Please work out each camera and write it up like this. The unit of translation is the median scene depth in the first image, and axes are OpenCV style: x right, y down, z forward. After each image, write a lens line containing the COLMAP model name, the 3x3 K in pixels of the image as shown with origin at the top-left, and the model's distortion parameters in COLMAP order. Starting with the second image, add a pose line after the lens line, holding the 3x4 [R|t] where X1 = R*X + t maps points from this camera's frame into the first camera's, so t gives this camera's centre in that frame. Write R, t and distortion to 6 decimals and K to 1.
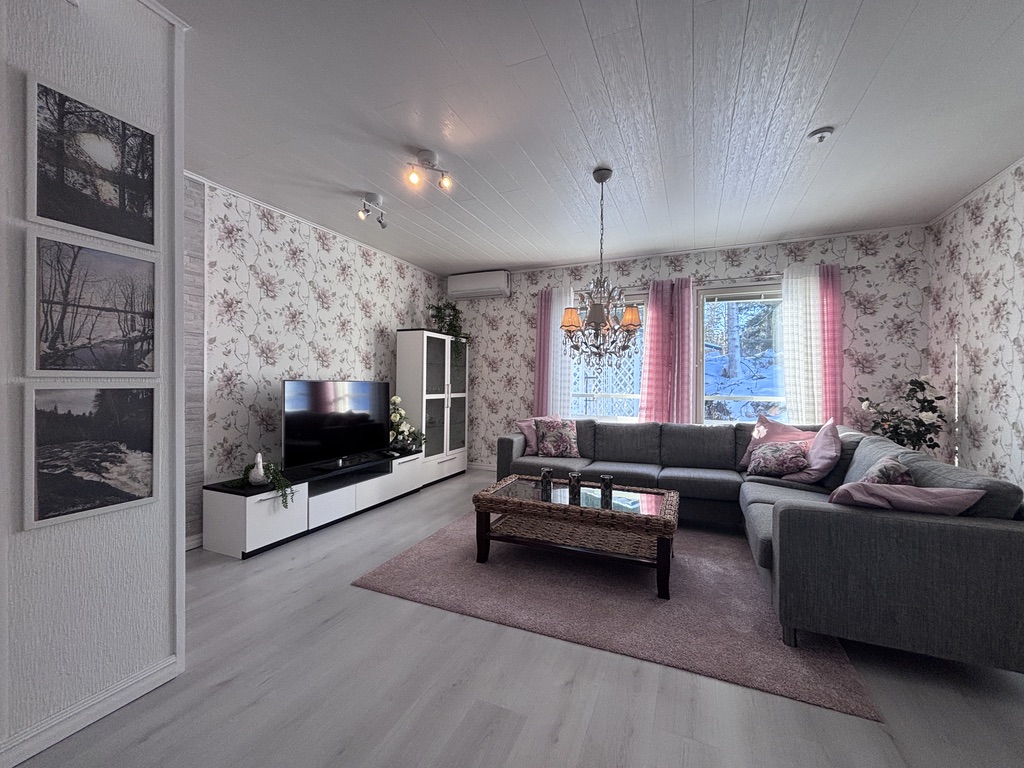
lens RADIAL K [[411.4, 0, 520.1], [0, 411.4, 383.6], [0, 0, 1]] dist [0.000485, -0.000292]
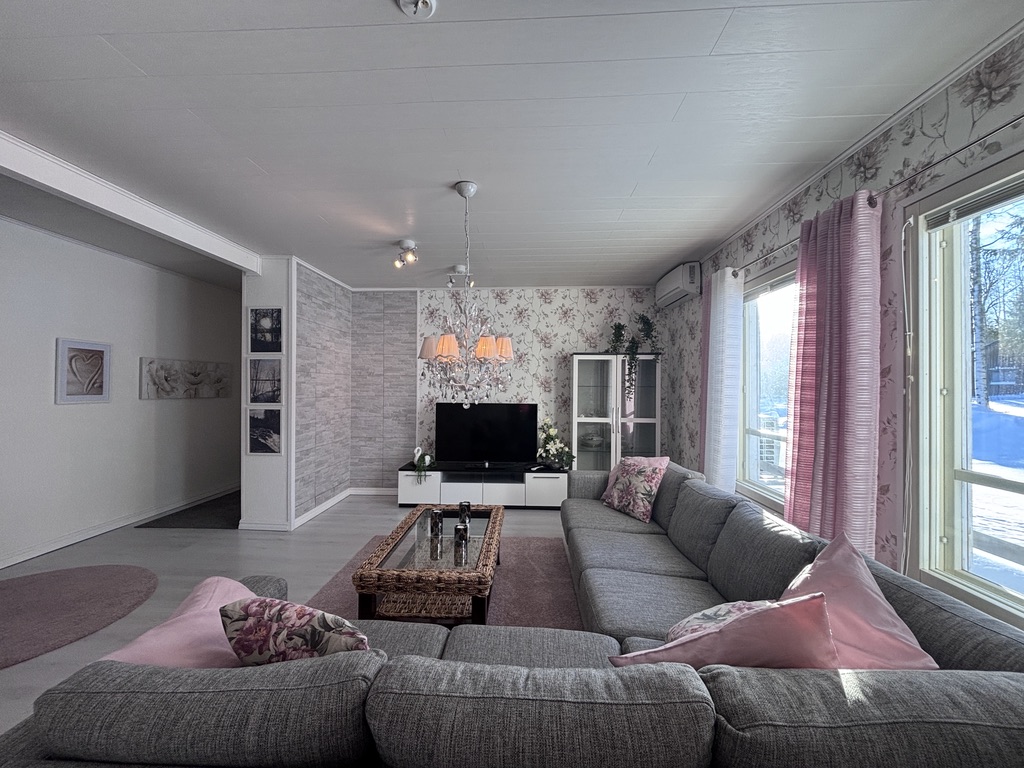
lens RADIAL K [[411.4, 0, 515.4], [0, 411.4, 383.8], [0, 0, 1]] dist [0.000485, -0.000292]
pose [[0.357927, -0.006991, -0.933723, 1.977391], [-0.008172, 0.999910, -0.010619, -0.131569], [0.933714, 0.011431, 0.357838, 1.455550]]
